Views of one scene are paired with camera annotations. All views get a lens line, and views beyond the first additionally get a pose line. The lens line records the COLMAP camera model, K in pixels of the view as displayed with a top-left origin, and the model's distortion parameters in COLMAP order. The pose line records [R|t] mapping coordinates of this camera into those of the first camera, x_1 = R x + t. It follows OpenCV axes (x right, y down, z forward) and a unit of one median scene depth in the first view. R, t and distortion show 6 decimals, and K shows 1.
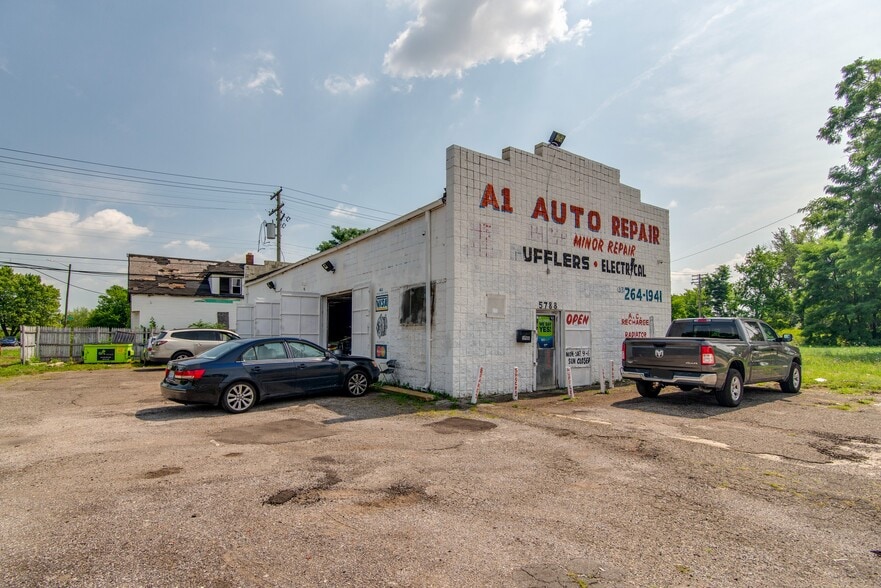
lens RADIAL K [[441.6, 0, 436.1], [0, 441.6, 324.8], [0, 0, 1]] dist [-0.003275, 0.001812]
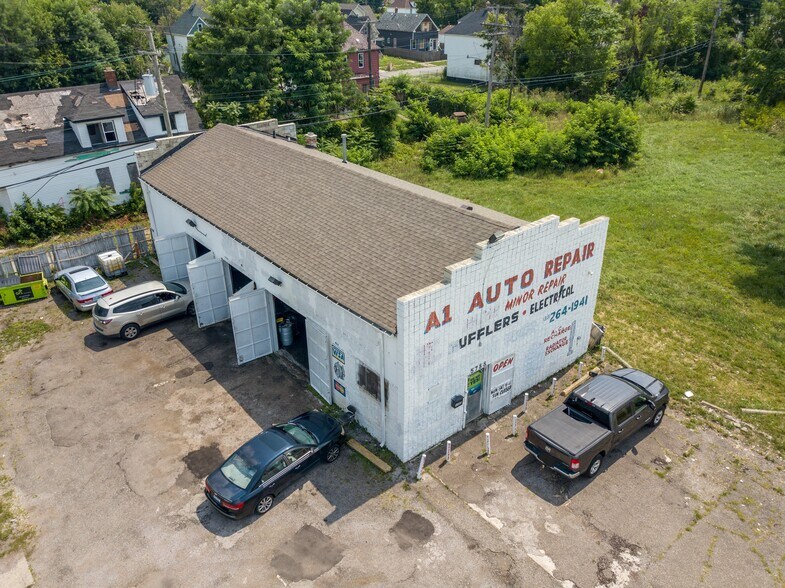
lens RADIAL K [[601.5, 0, 384.8], [0, 601.5, 299.8], [0, 0, 1]] dist [0.029150, -0.012930]
pose [[0.998047, -0.043855, 0.044487, -0.063282], [0.016175, 0.869279, 0.494057, -0.937672], [-0.060338, -0.492372, 0.868291, -0.304703]]
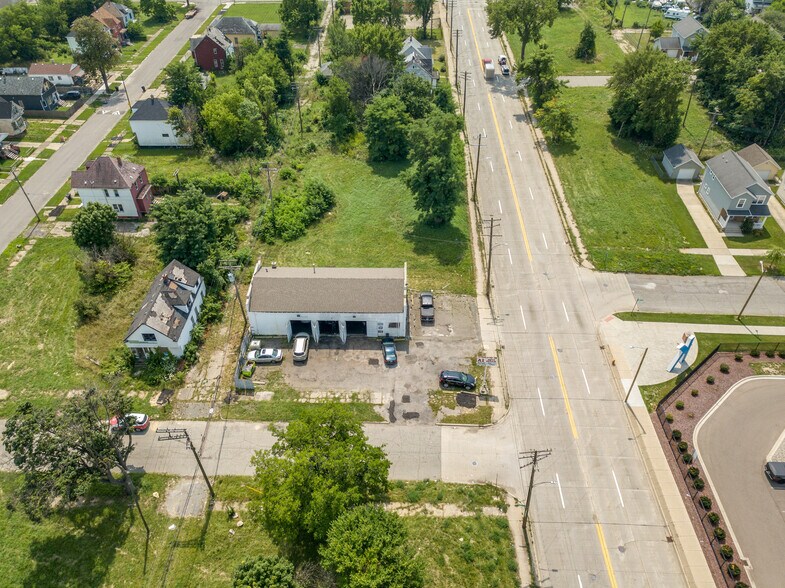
lens RADIAL K [[601.5, 0, 388.8], [0, 601.5, 291.5], [0, 0, 1]] dist [0.029150, -0.012930]
pose [[0.602018, -0.518081, 0.607590, -3.721536], [-0.009361, 0.756300, 0.654158, -4.434830], [-0.798427, -0.399503, 0.450456, -1.791347]]
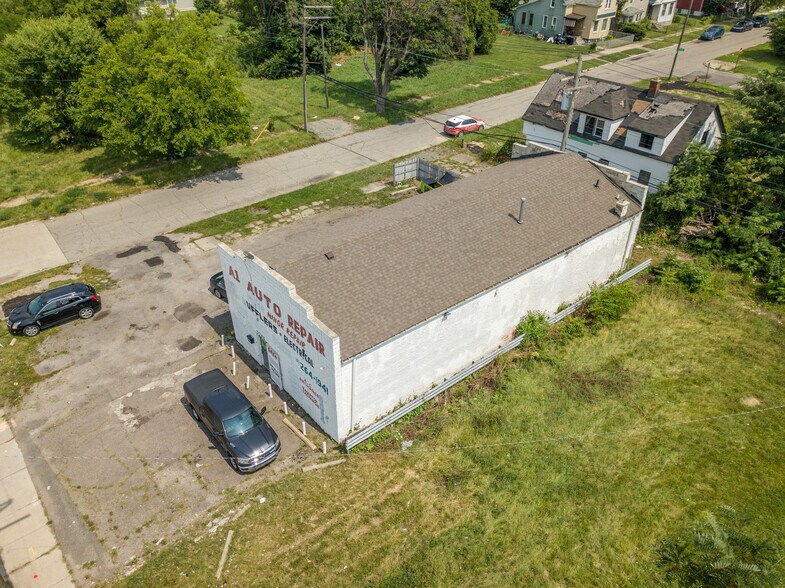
lens RADIAL K [[601.5, 0, 384.2], [0, 601.5, 290.7], [0, 0, 1]] dist [0.029150, -0.012930]
pose [[0.063495, 0.552667, -0.830980, 2.000095], [0.032408, 0.831079, 0.555209, -1.382716], [0.997456, -0.062183, 0.034858, 1.292298]]
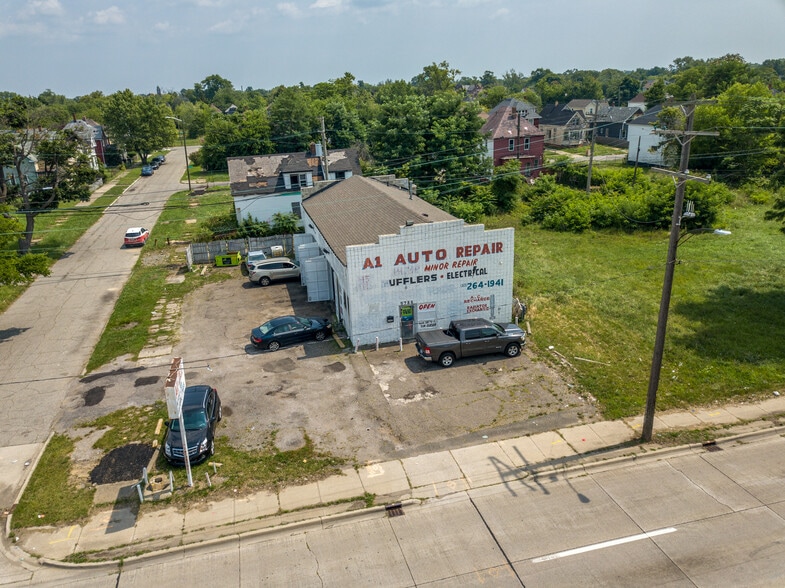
lens RADIAL K [[601.5, 0, 383.8], [0, 601.5, 296.0], [0, 0, 1]] dist [0.029150, -0.012930]
pose [[0.930000, 0.080689, -0.358594, 1.062582], [0.054641, 0.934416, 0.351967, -0.982358], [0.363476, -0.346923, 0.864598, -1.349606]]
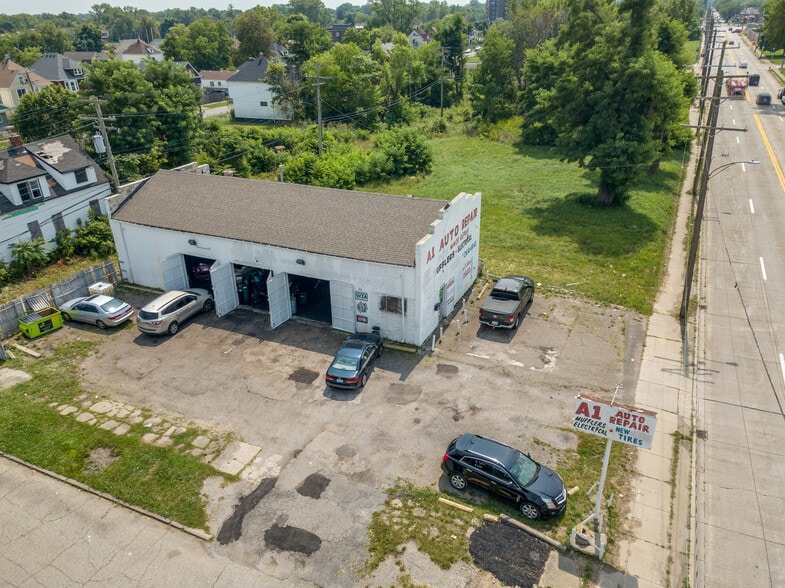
lens RADIAL K [[601.5, 0, 387.7], [0, 601.5, 298.1], [0, 0, 1]] dist [0.029150, -0.012930]
pose [[0.872594, -0.228762, 0.431565, -1.093361], [0.009788, 0.891558, 0.452801, -1.157038], [-0.488349, -0.390887, 0.780207, -0.997816]]
